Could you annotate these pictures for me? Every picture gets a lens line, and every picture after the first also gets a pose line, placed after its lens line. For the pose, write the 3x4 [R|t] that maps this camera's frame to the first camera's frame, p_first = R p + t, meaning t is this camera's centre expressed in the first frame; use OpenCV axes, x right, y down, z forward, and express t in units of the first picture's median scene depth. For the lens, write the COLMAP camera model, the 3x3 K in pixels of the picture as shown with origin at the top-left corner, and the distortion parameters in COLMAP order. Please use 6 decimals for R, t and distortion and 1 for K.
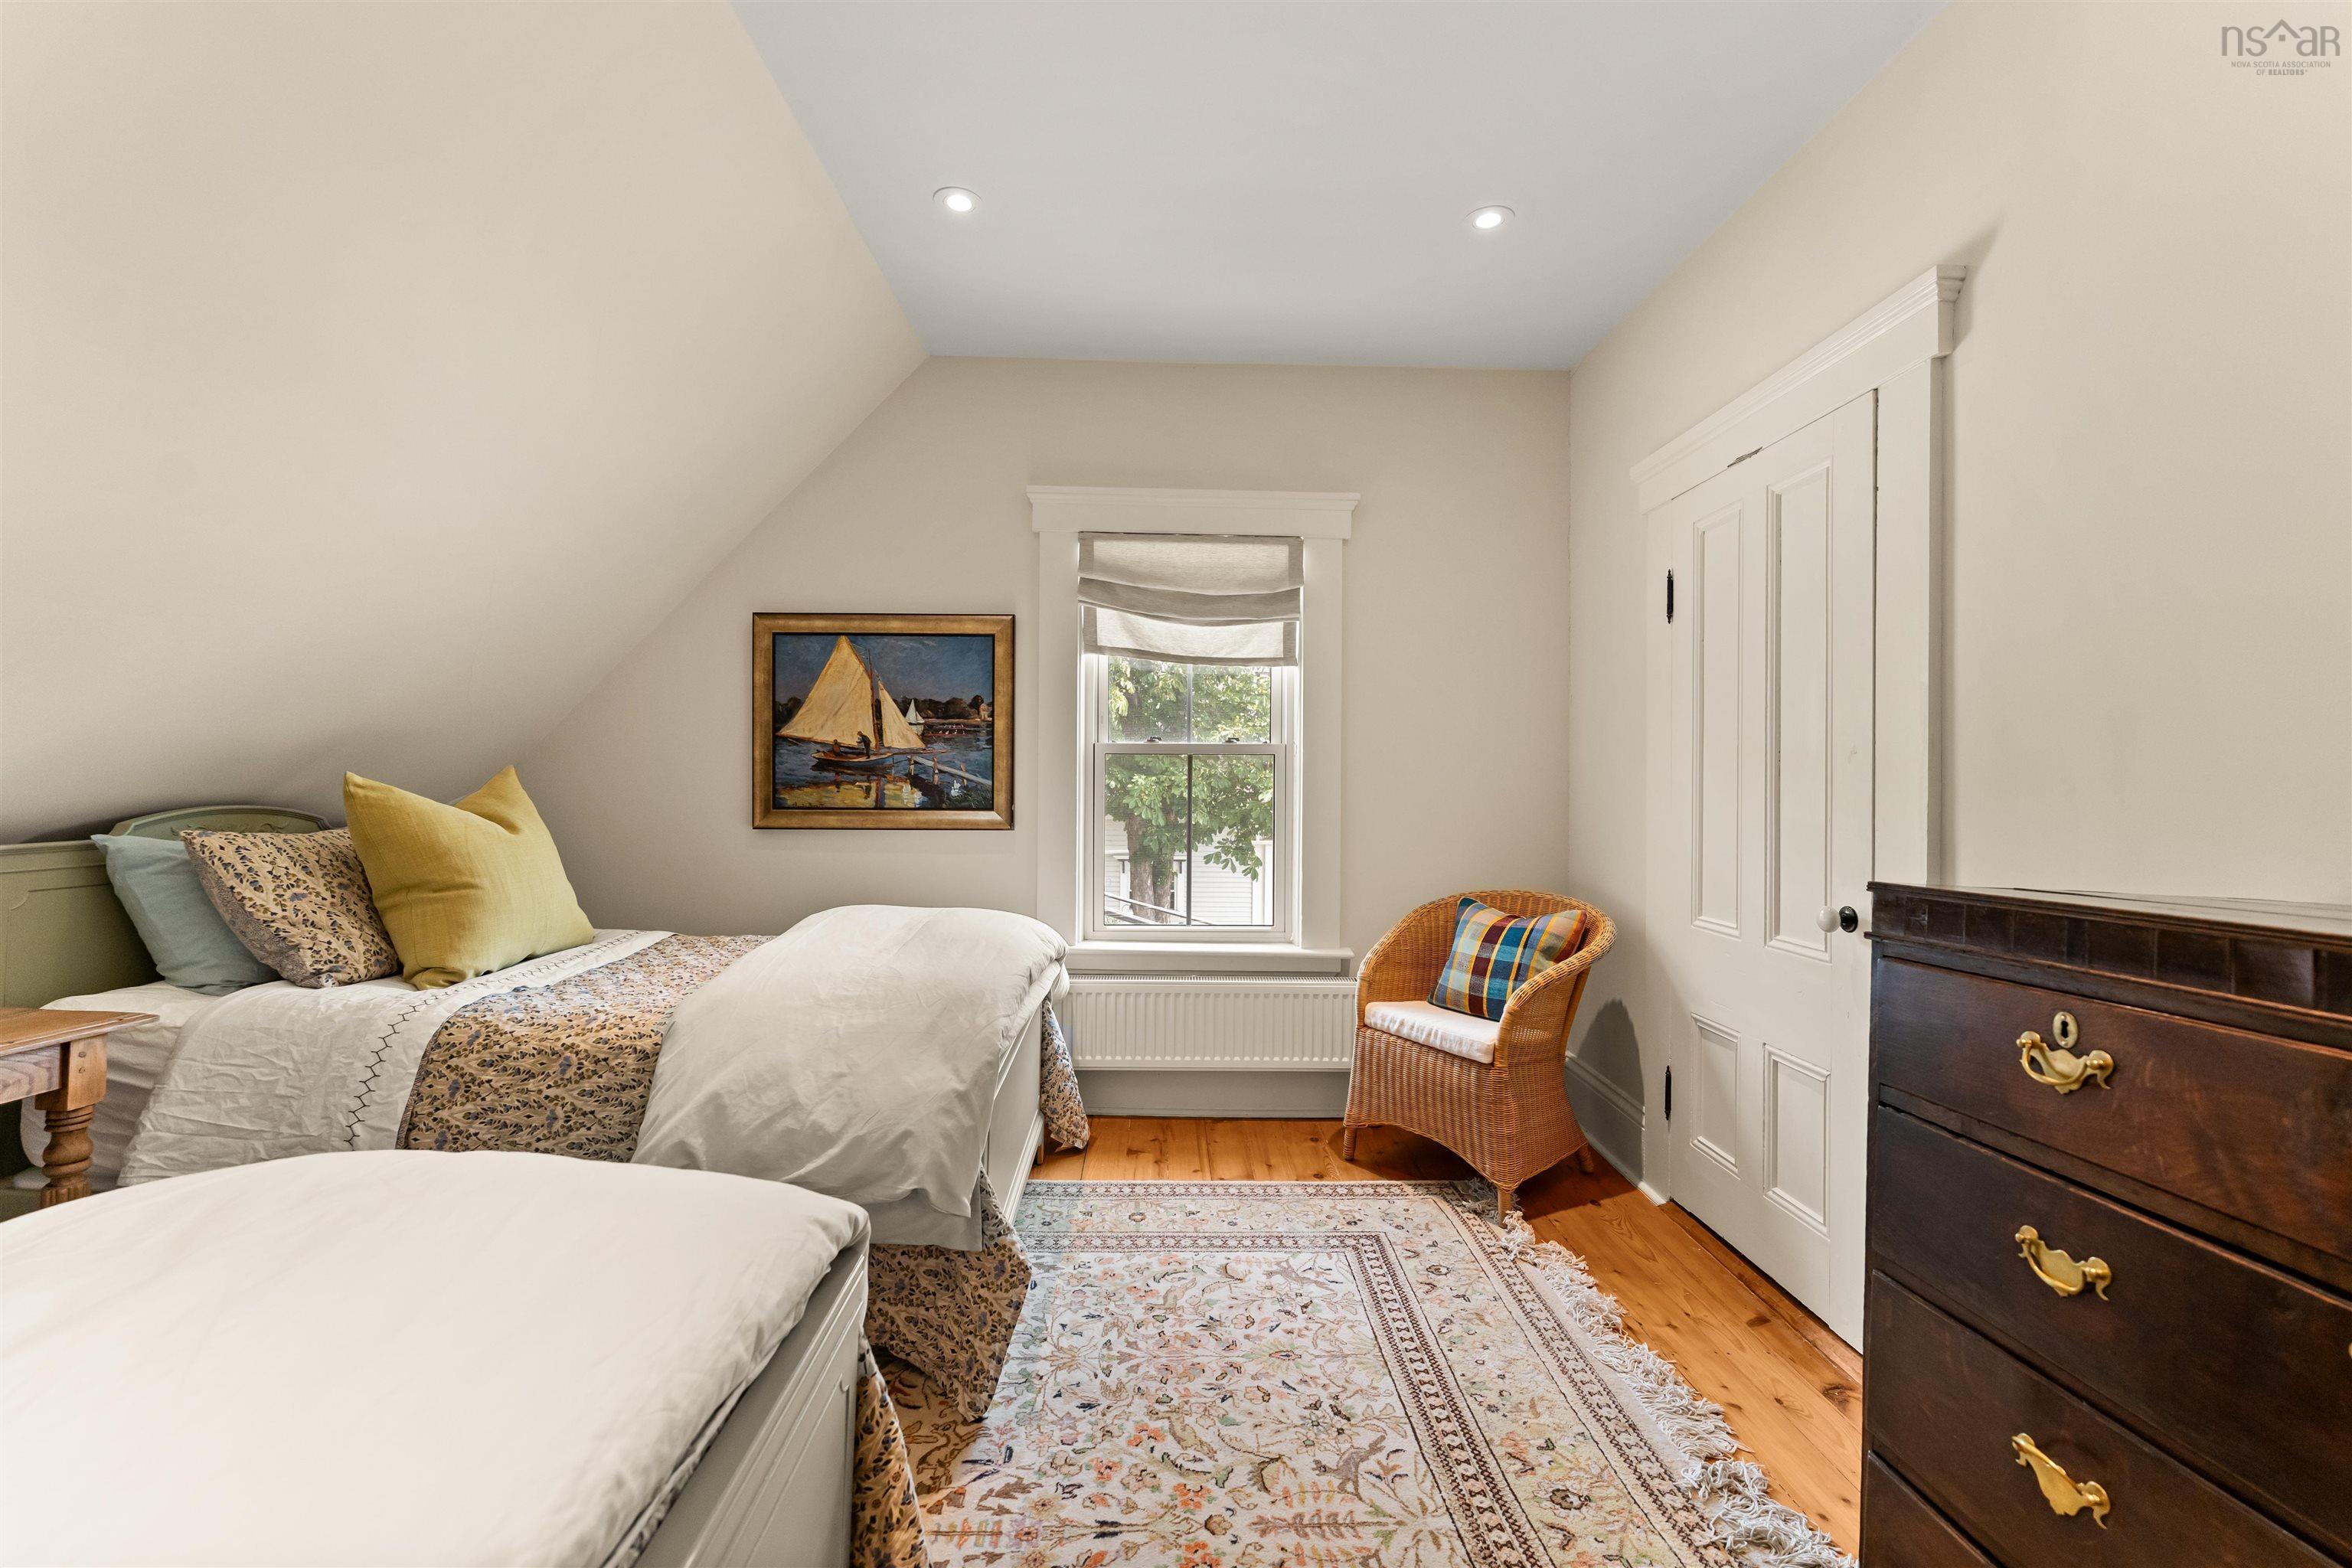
lens RADIAL K [[929.6, 0, 1180.1], [0, 929.6, 795.8], [0, 0, 1]] dist [0.000268, -0.000194]
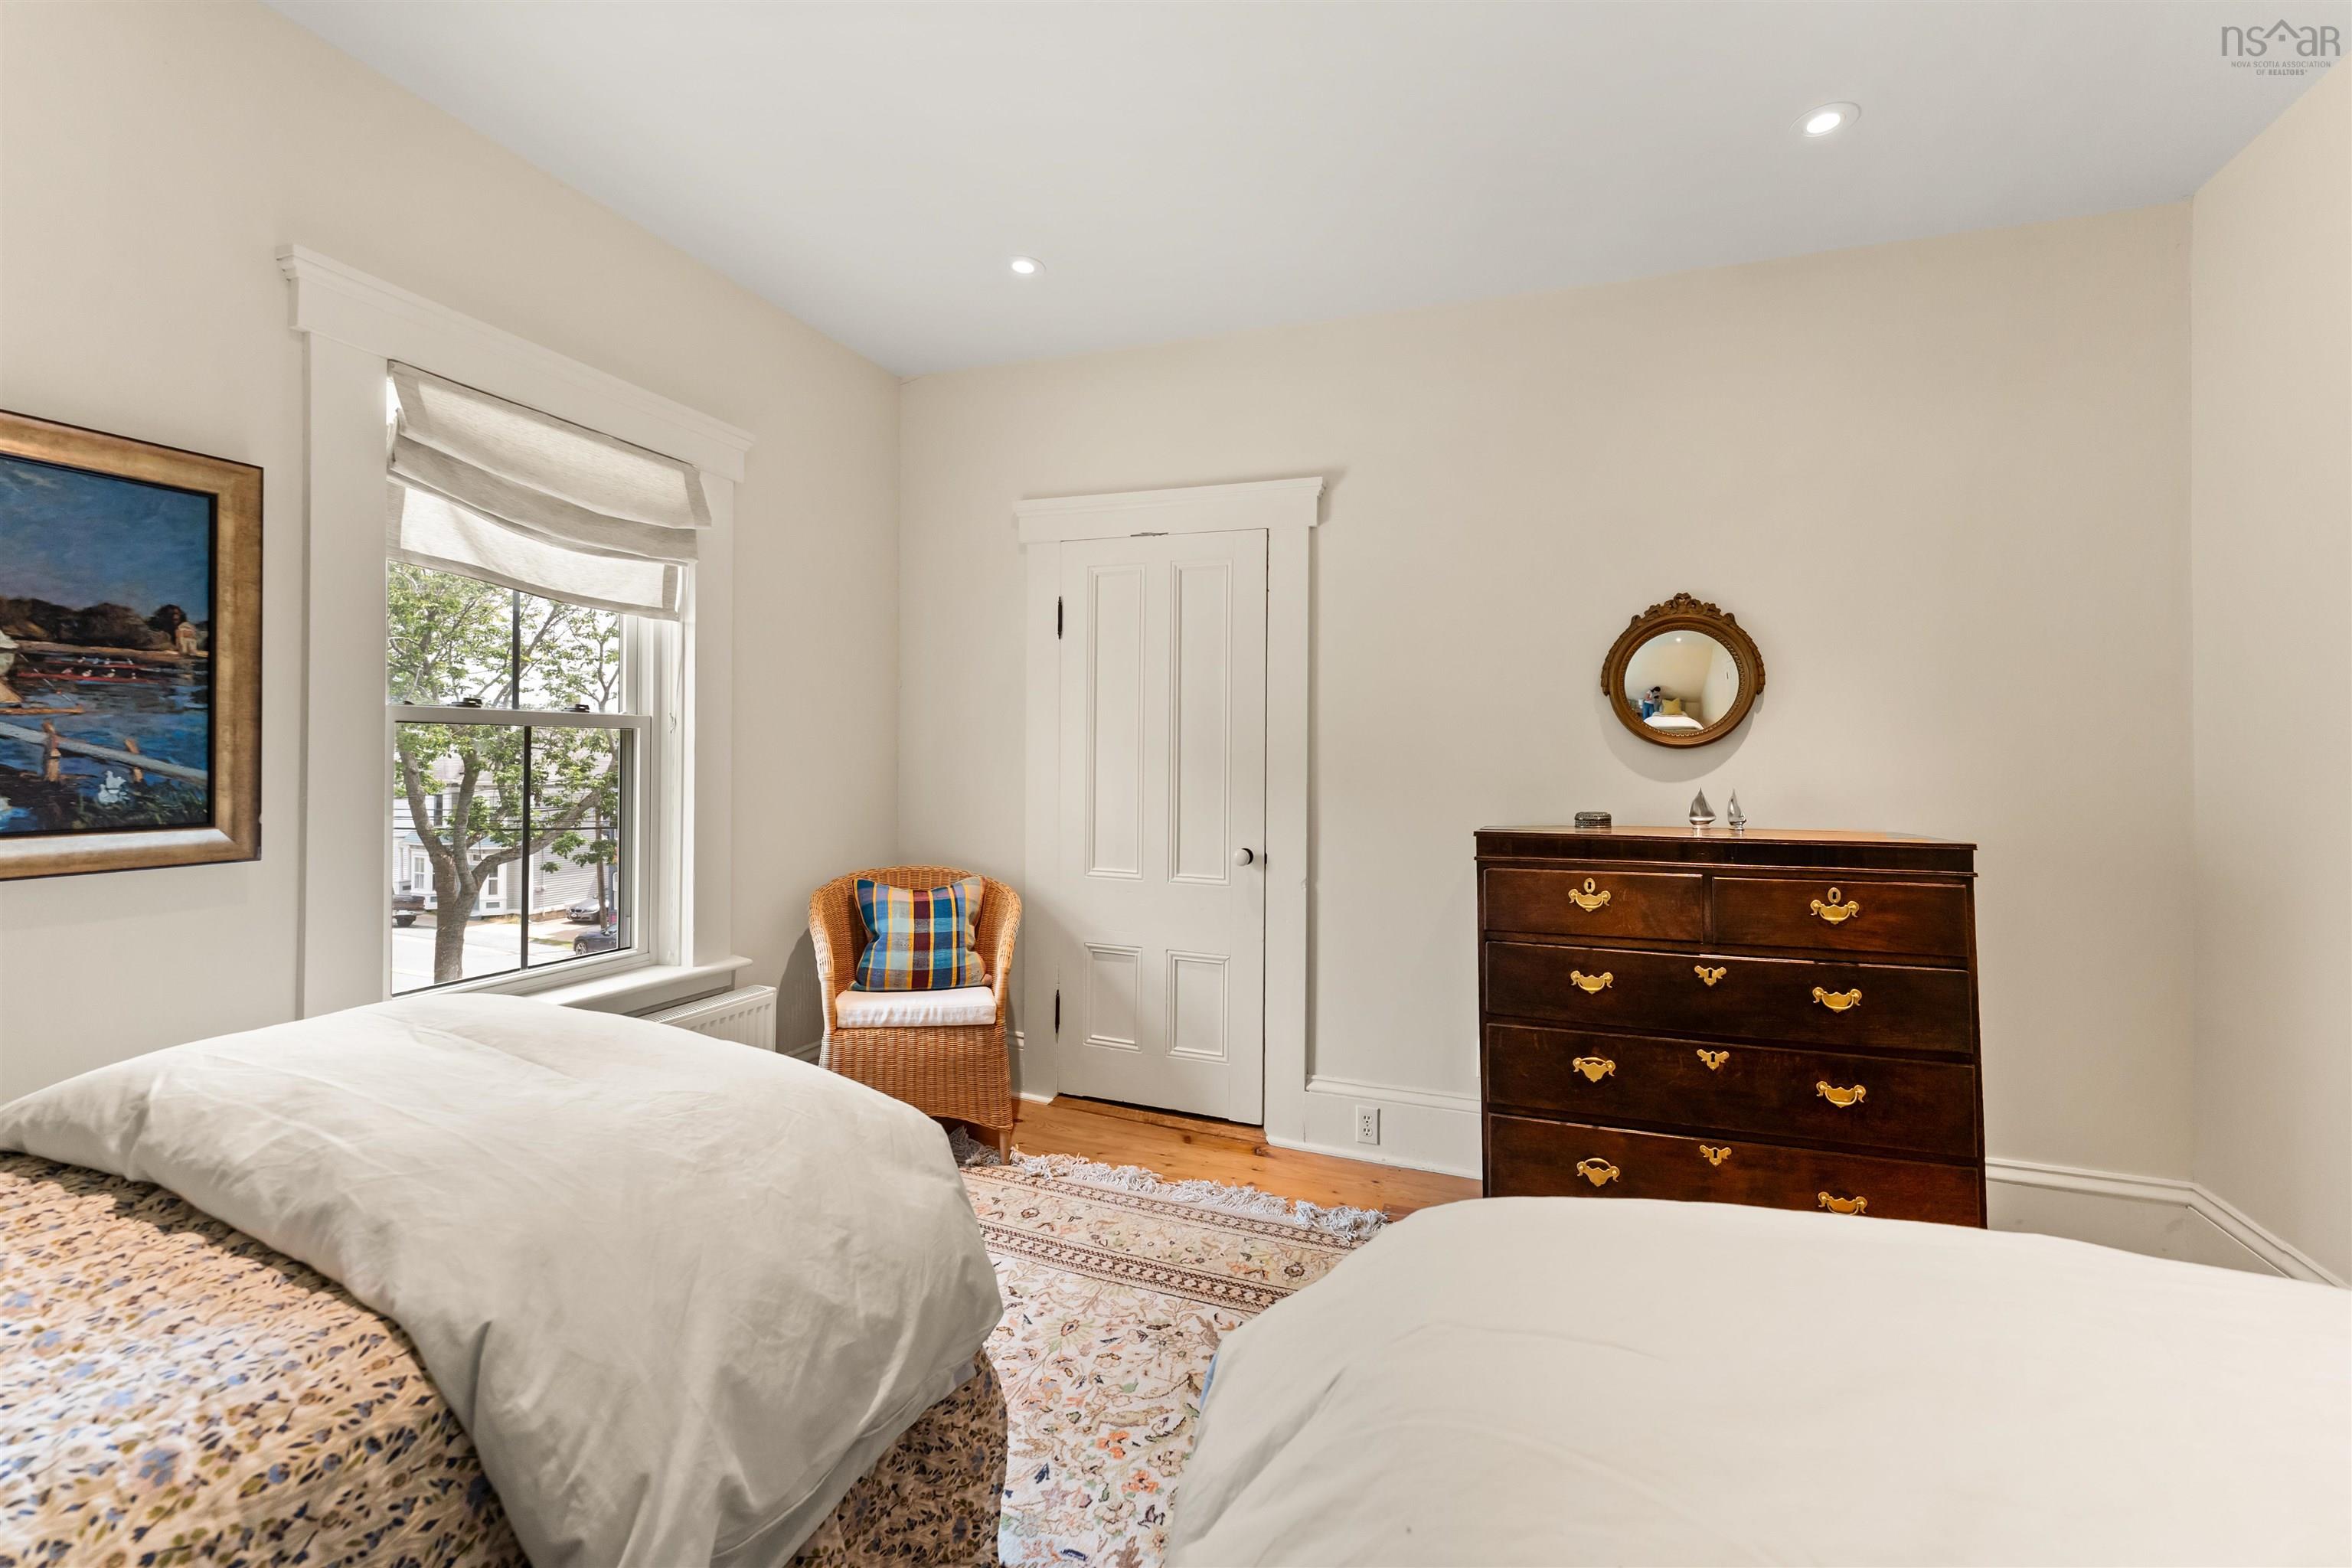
lens RADIAL K [[959.2, 0, 1178.3], [0, 959.2, 759.2], [0, 0, 1]] dist [0.000666, -0.000051]
pose [[0.387634, -0.008557, 0.921774, -0.562997], [-0.000819, 0.999953, 0.009627, -0.032619], [-0.921813, -0.004487, 0.387609, 0.320489]]
